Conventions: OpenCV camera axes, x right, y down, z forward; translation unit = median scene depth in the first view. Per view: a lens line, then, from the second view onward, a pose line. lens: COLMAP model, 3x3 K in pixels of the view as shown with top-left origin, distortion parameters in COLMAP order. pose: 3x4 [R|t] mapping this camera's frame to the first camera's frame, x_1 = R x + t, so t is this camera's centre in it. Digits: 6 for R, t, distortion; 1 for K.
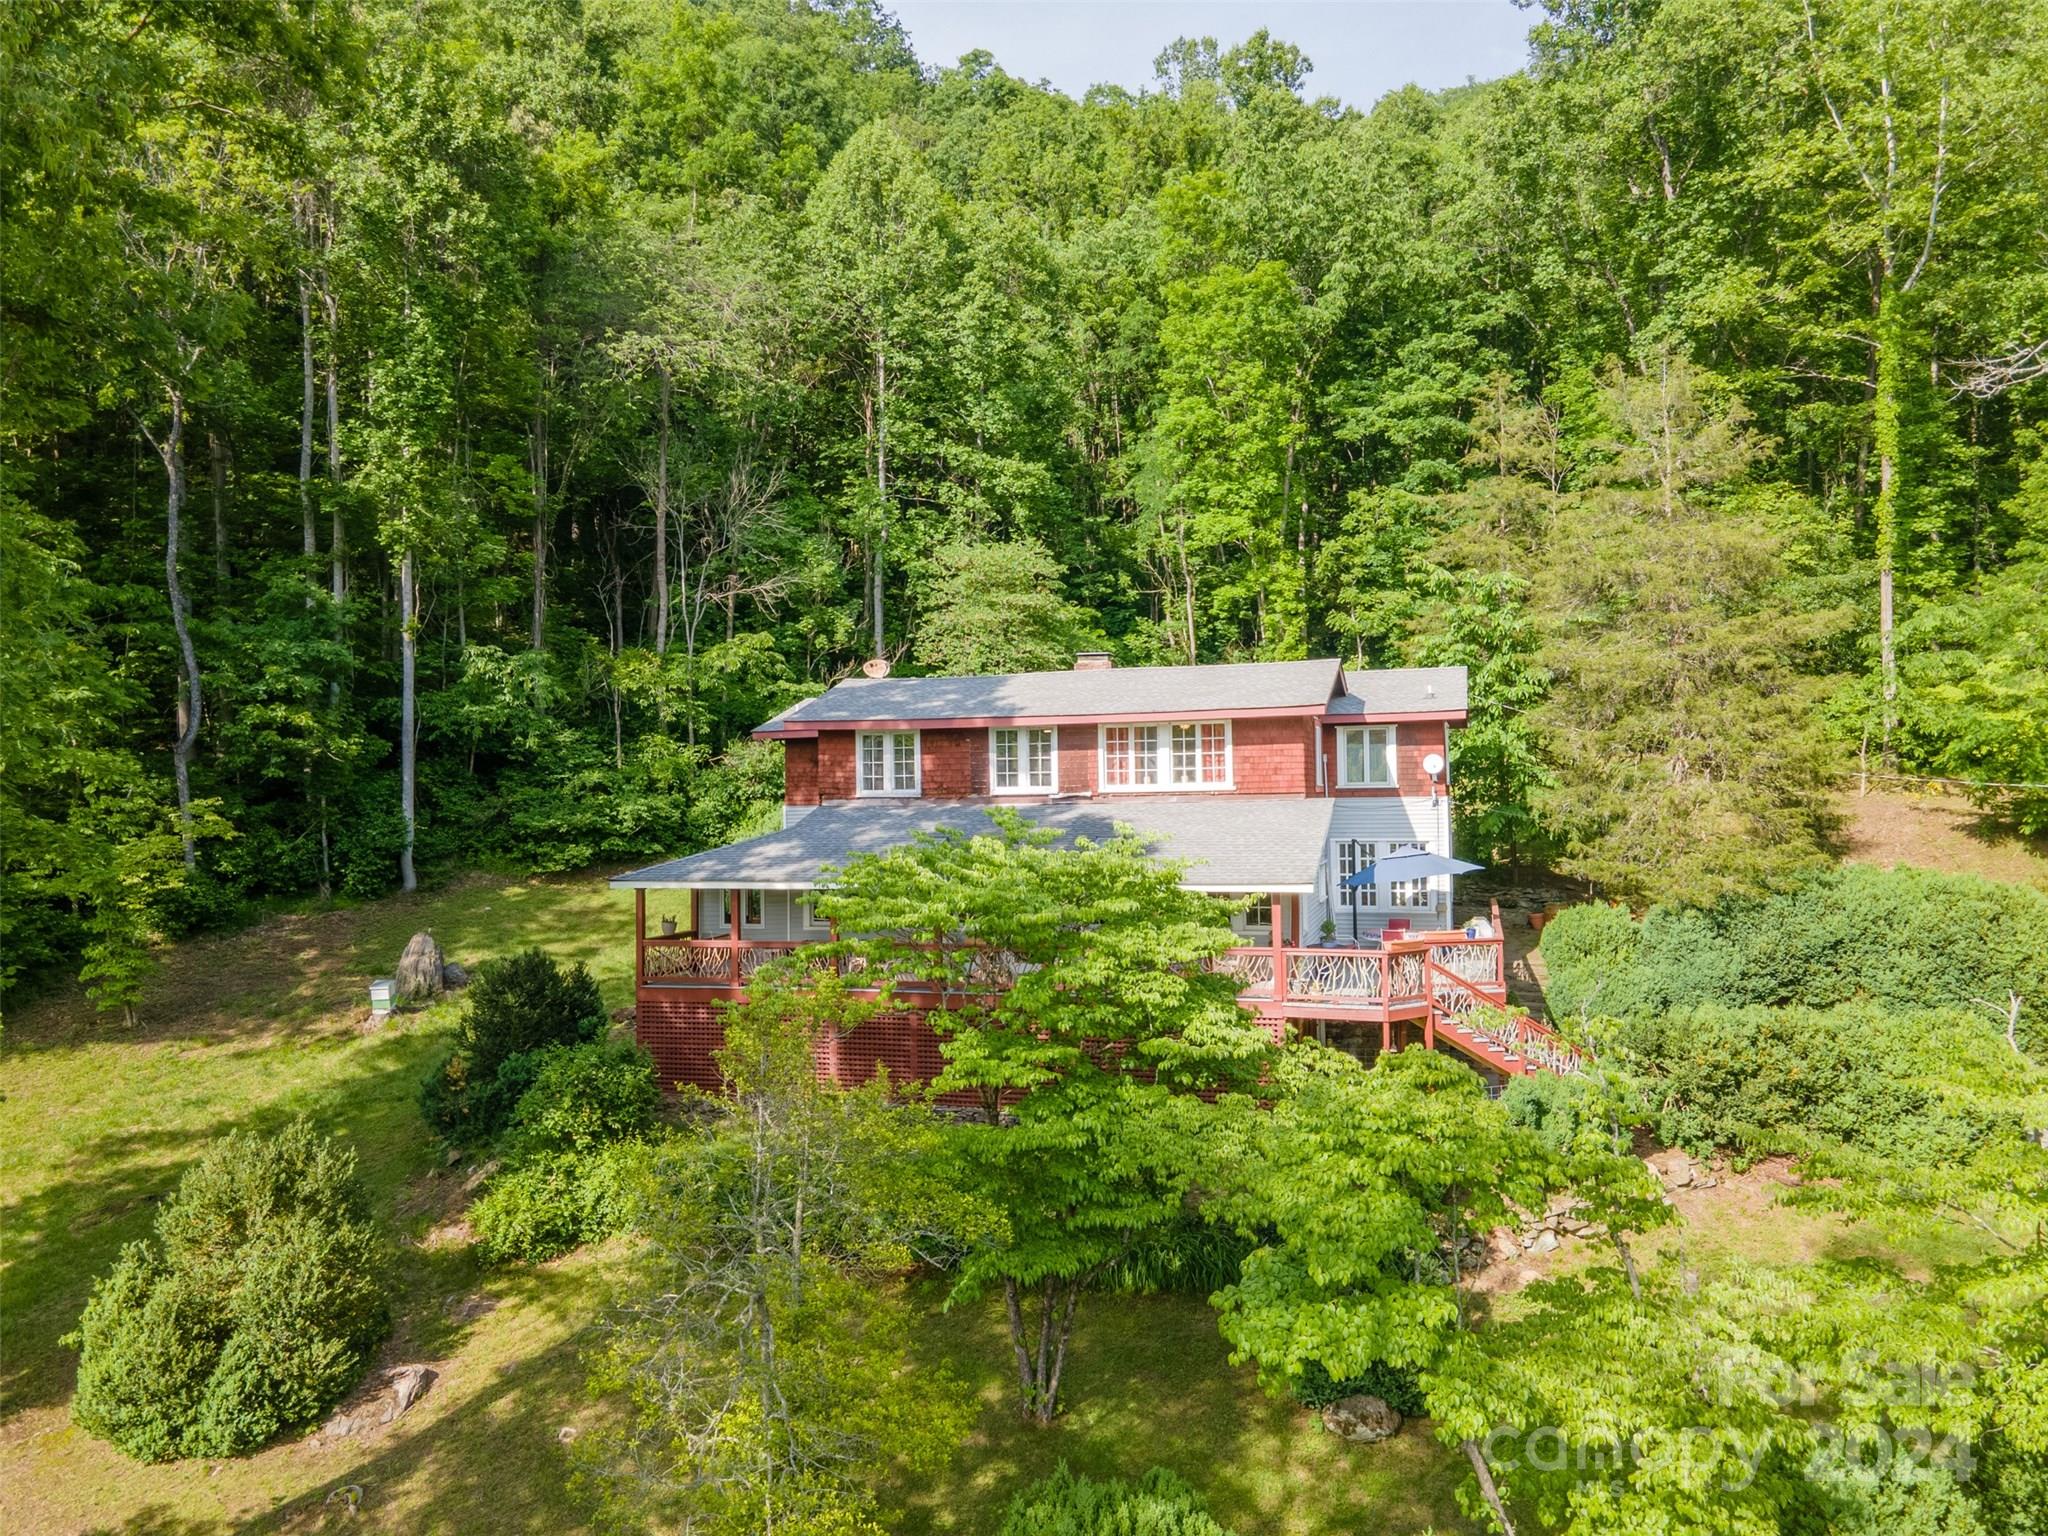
lens RADIAL K [[1481.8, 0, 1019.7], [0, 1481.8, 773.8], [0, 0, 1]] dist [0.054025, 0.001946]
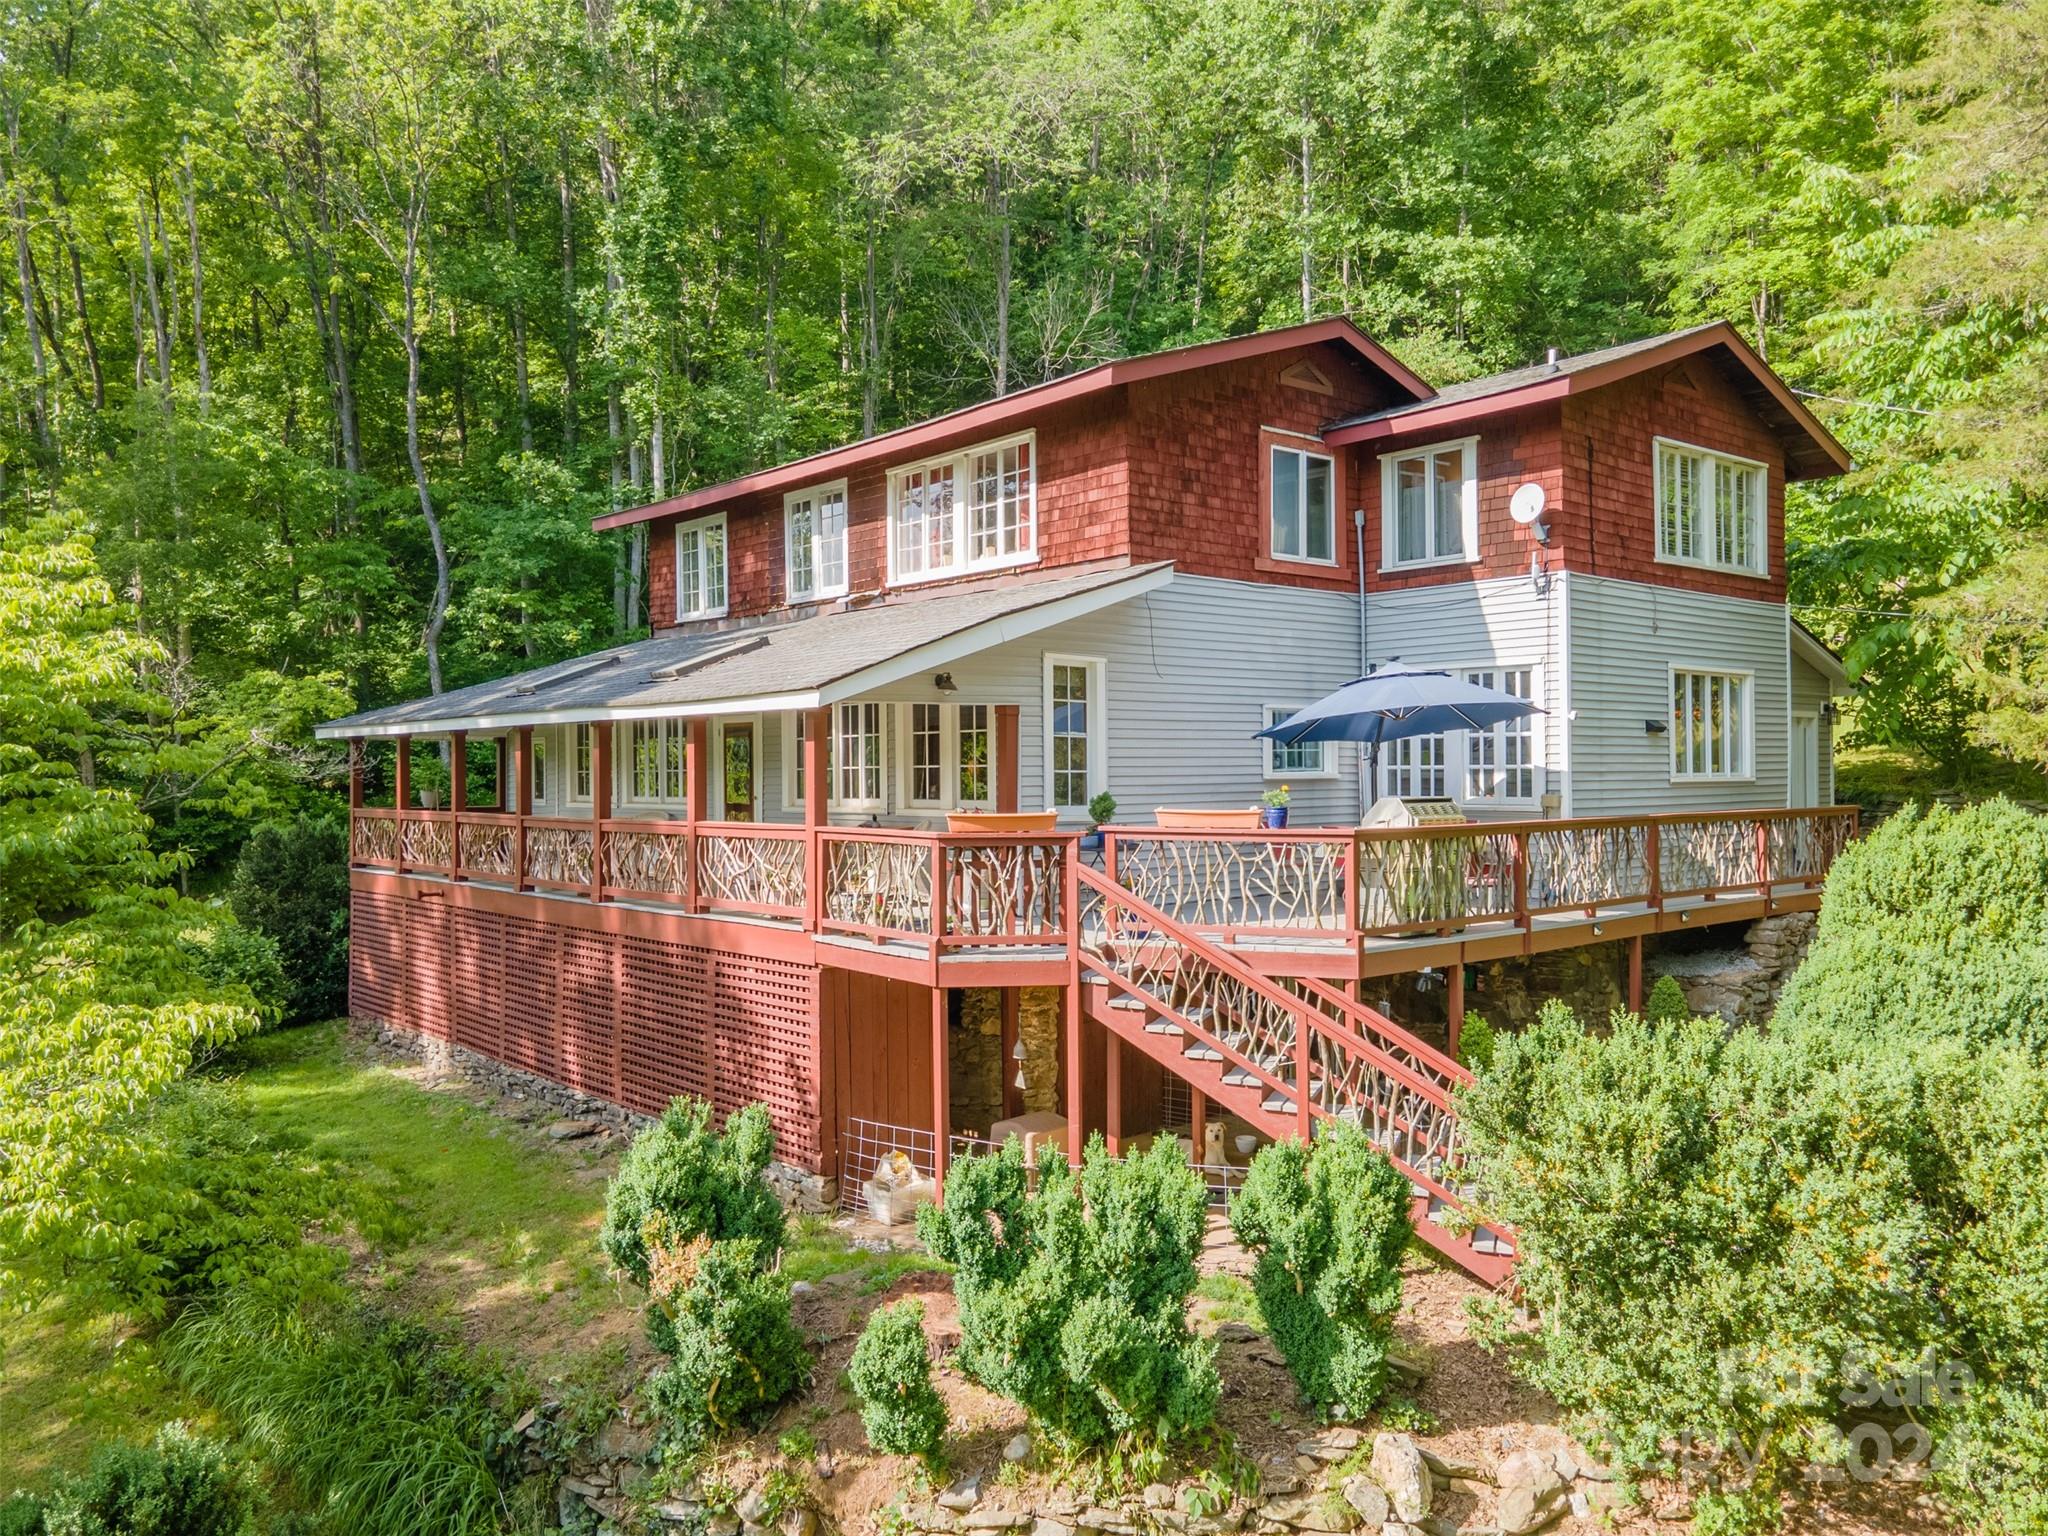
lens RADIAL K [[1481.8, 0, 1019.7], [0, 1481.8, 773.8], [0, 0, 1]] dist [0.054025, 0.001946]
pose [[0.854559, 0.010828, -0.519241, 0.387603], [0.002767, 0.999674, 0.025400, 0.068521], [0.519346, -0.023143, 0.854250, 0.486327]]
